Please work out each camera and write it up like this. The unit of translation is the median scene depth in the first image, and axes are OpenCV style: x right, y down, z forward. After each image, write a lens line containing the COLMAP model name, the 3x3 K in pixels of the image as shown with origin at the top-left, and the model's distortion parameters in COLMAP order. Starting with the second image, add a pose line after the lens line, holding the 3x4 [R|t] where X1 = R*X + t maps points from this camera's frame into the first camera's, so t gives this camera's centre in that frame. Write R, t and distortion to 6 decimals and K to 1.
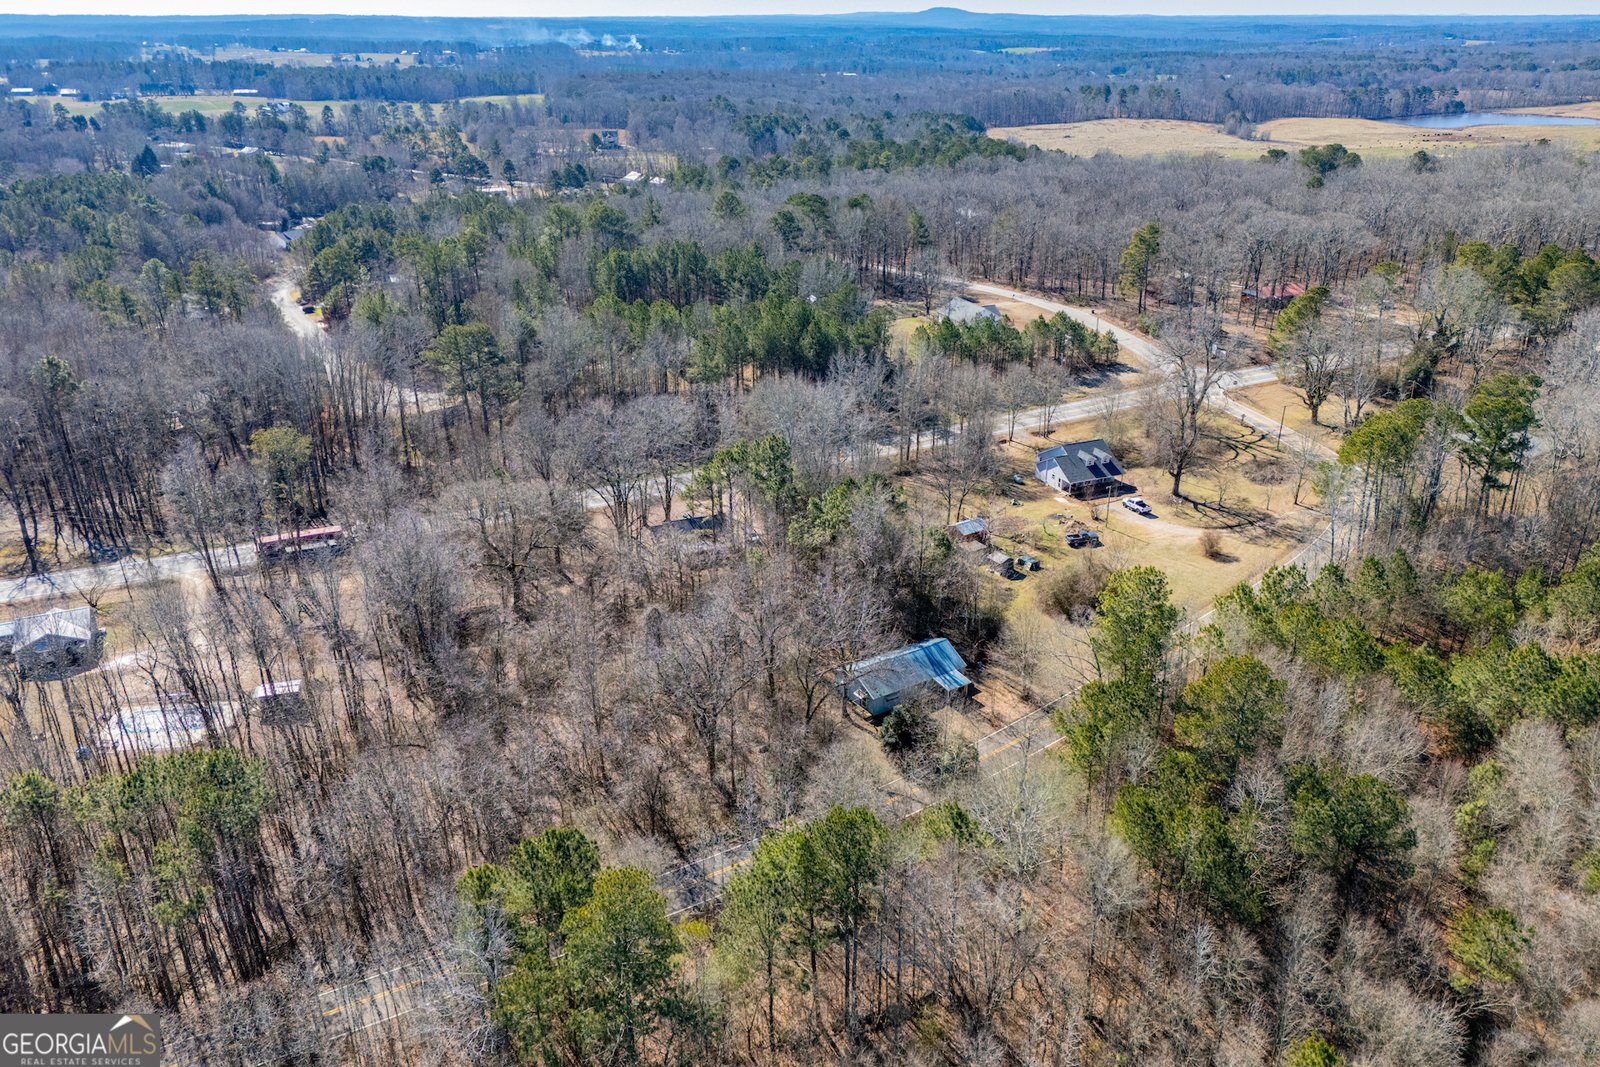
lens RADIAL K [[1242.1, 0, 800.0], [0, 1242.1, 533.5], [0, 0, 1]] dist [0.078294, -0.071066]
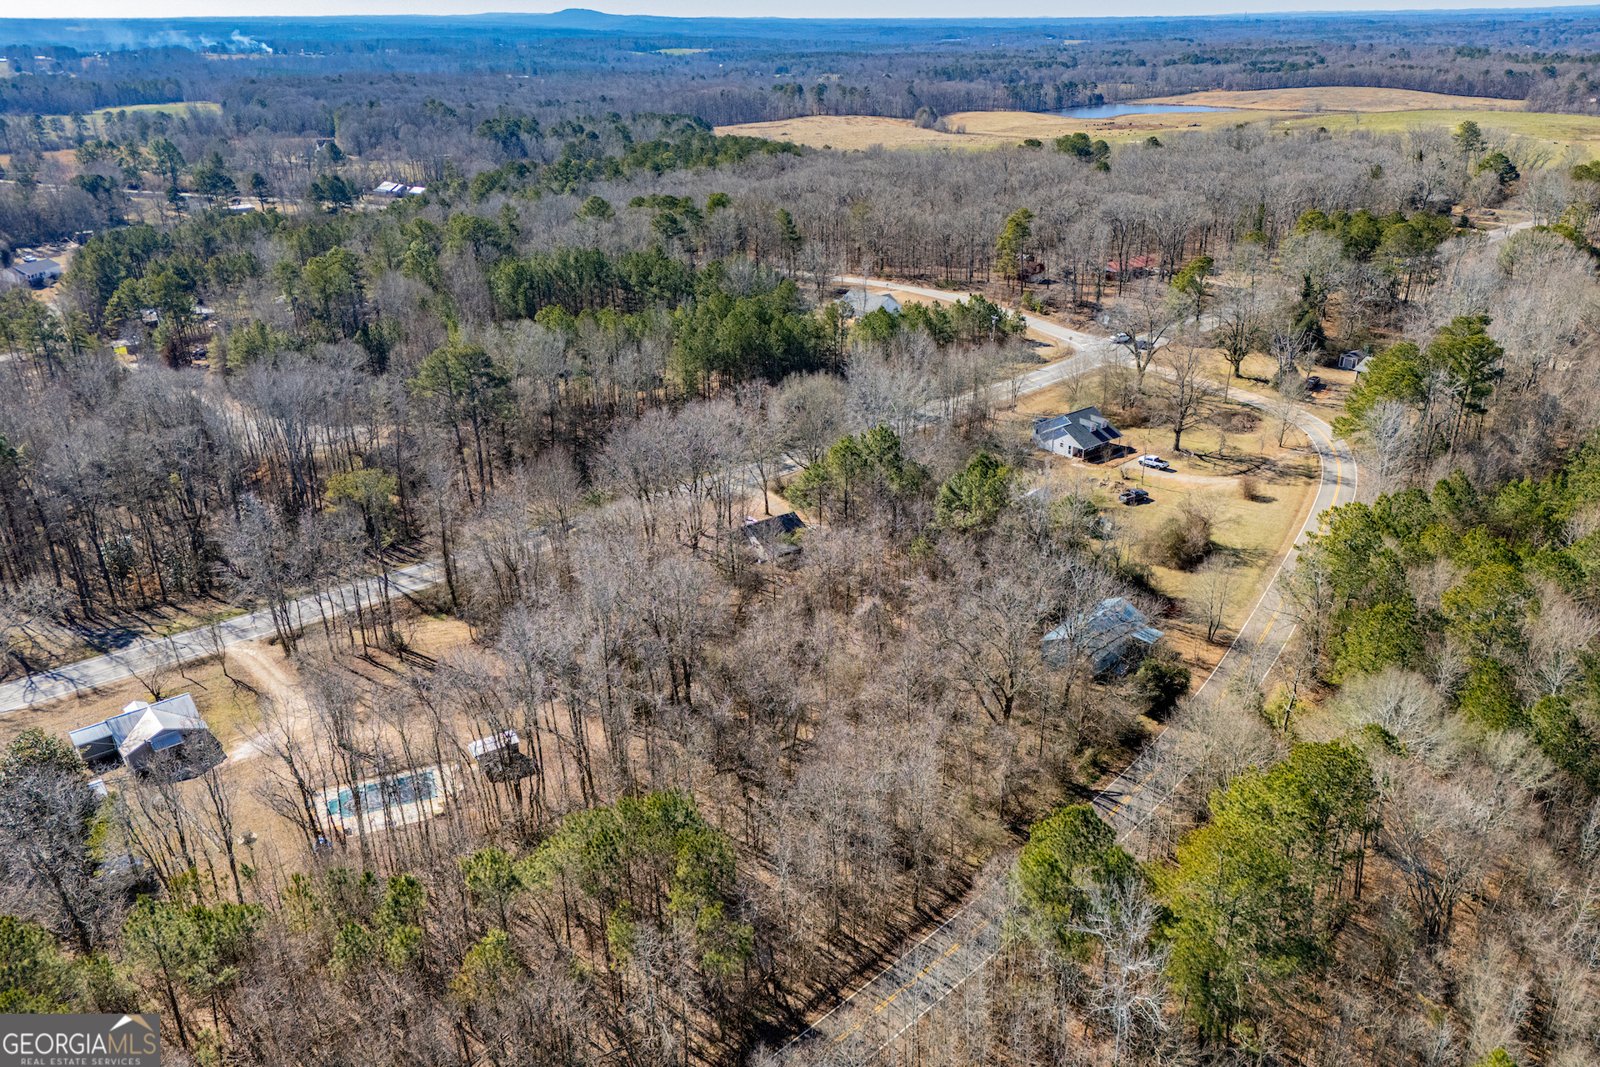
lens RADIAL K [[1227.9, 0, 800.0], [0, 1227.9, 533.5], [0, 0, 1]] dist [0.073885, -0.061073]
pose [[0.956589, -0.117042, 0.266907, -0.105235], [0.116246, 0.993042, 0.018840, -0.005555], [-0.267255, 0.013004, 0.963538, 0.013264]]
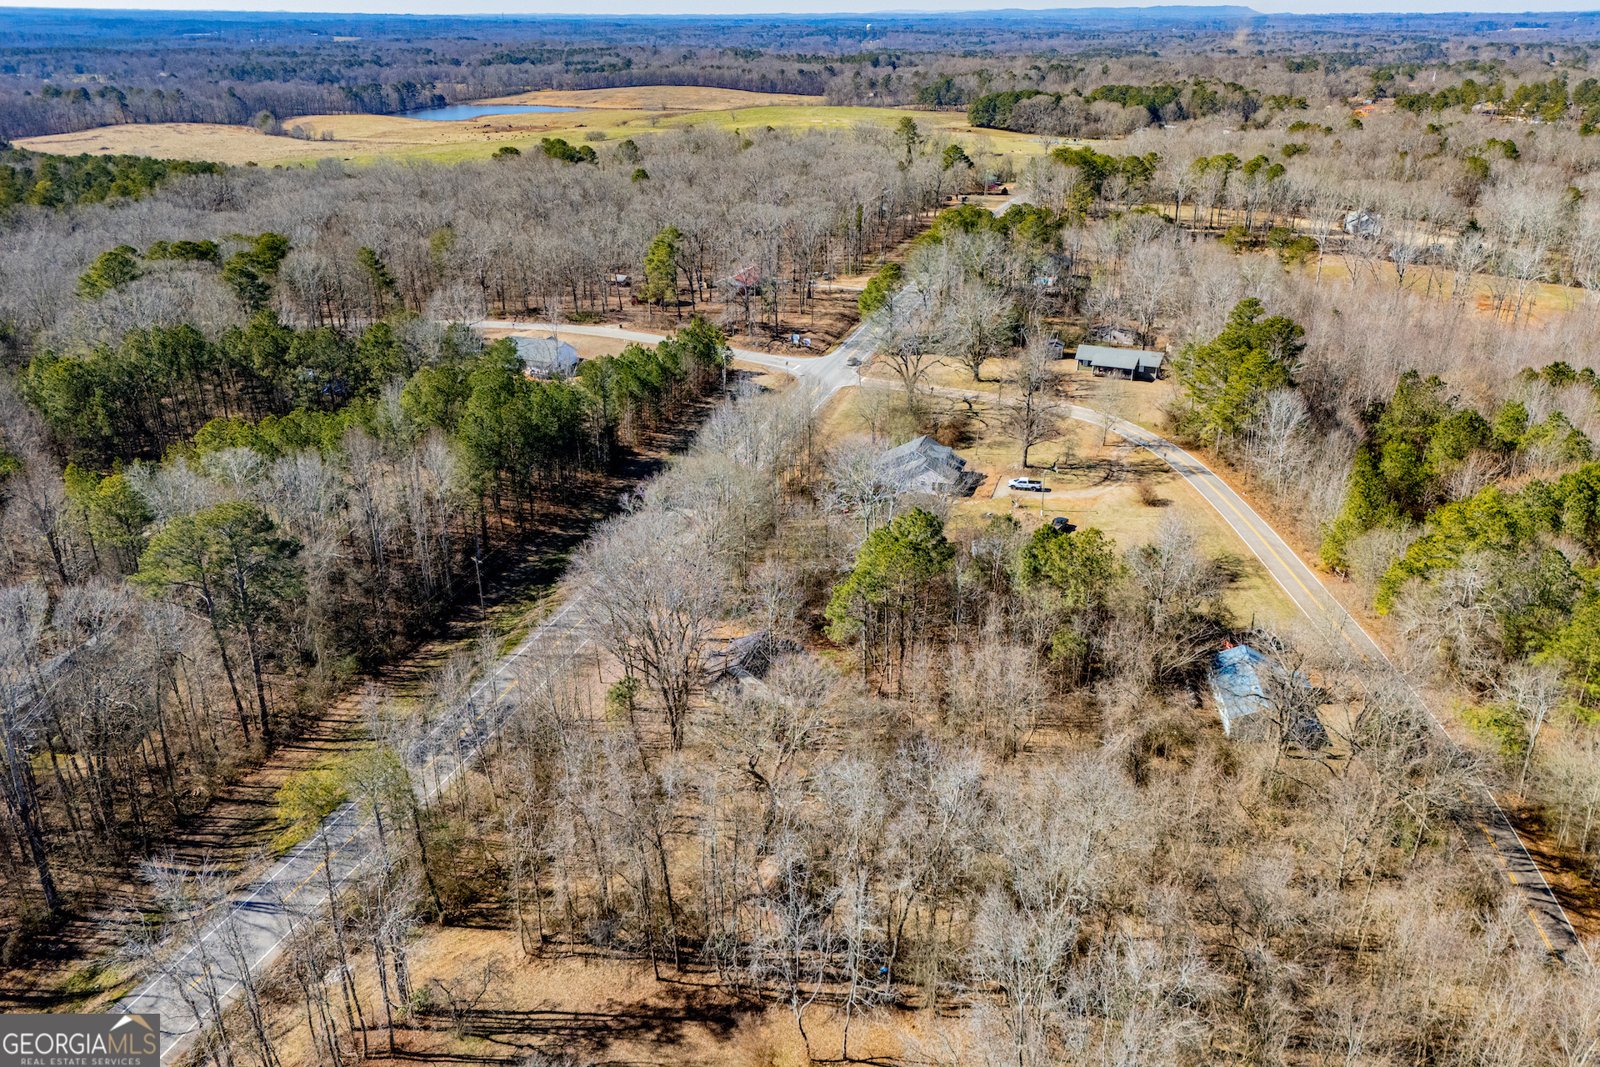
lens RADIAL K [[1216.3, 0, 800.0], [0, 1216.3, 533.5], [0, 0, 1]] dist [0.071576, -0.056581]
pose [[0.638791, -0.297931, 0.709354, -0.189951], [0.290623, 0.947112, 0.136077, -0.057586], [-0.712379, 0.119230, 0.691593, 0.142250]]
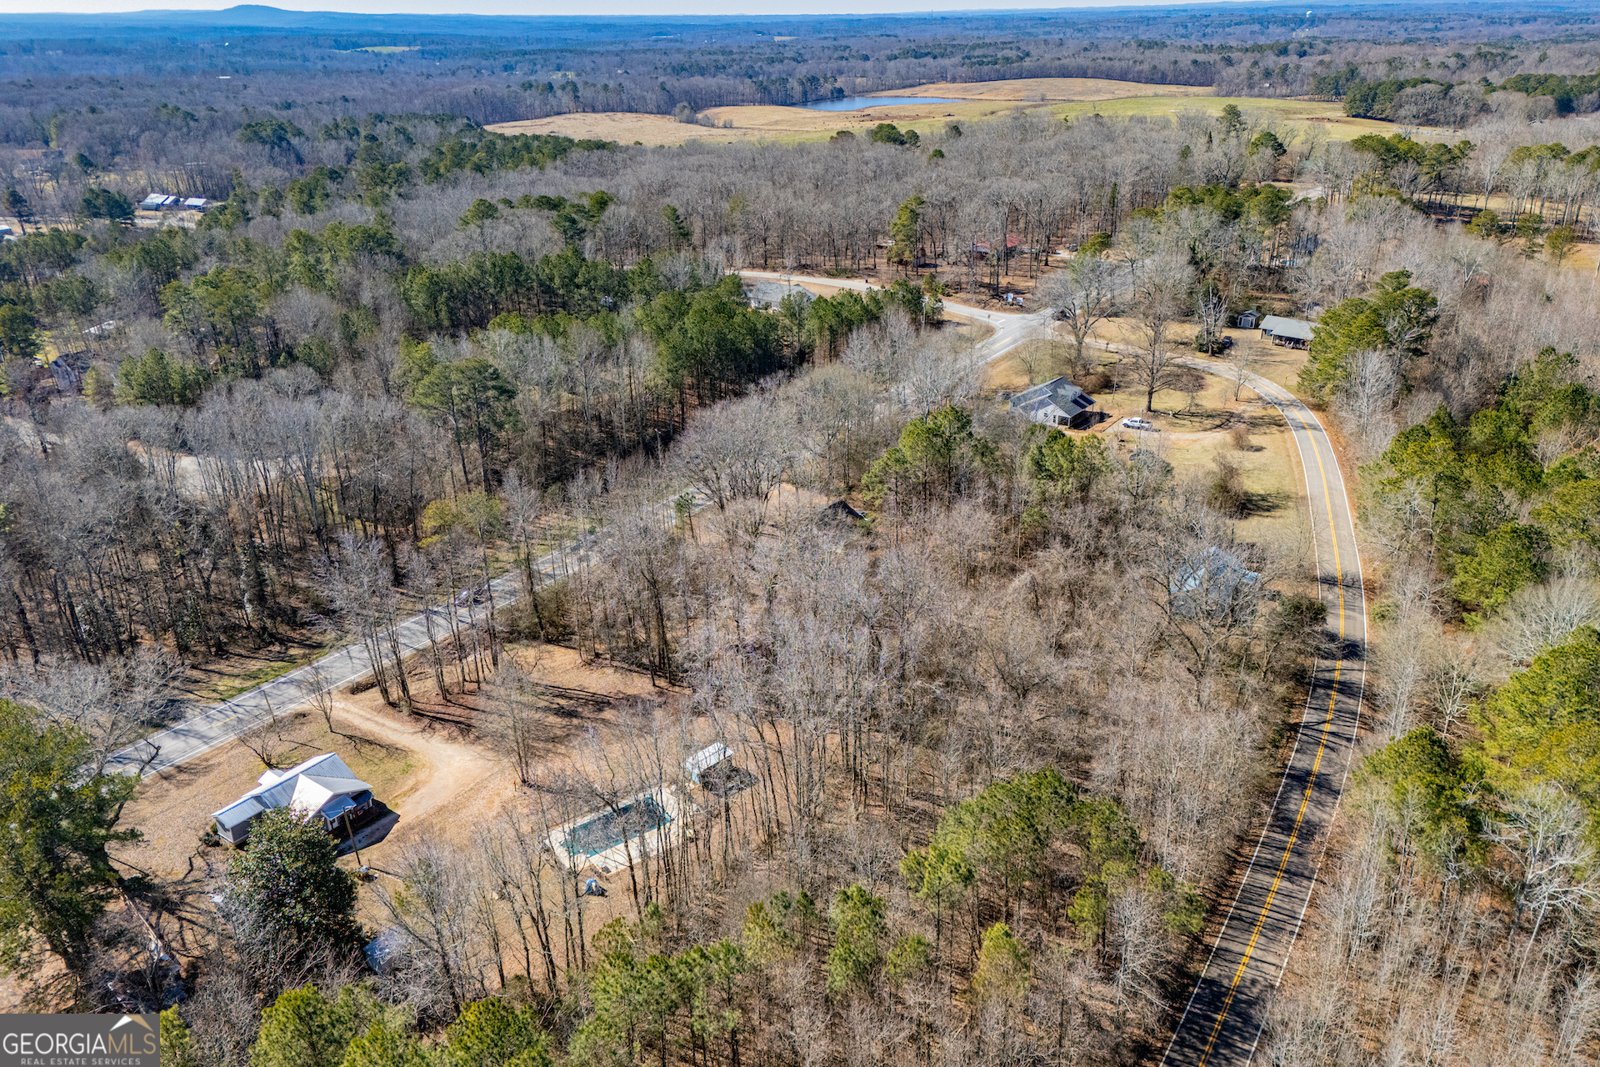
lens RADIAL K [[1216.3, 0, 800.0], [0, 1216.3, 533.5], [0, 0, 1]] dist [0.071576, -0.056581]
pose [[0.857454, -0.210555, 0.469510, -0.183194], [0.206923, 0.976514, 0.060026, -0.018444], [-0.471122, 0.045683, 0.880885, 0.046737]]
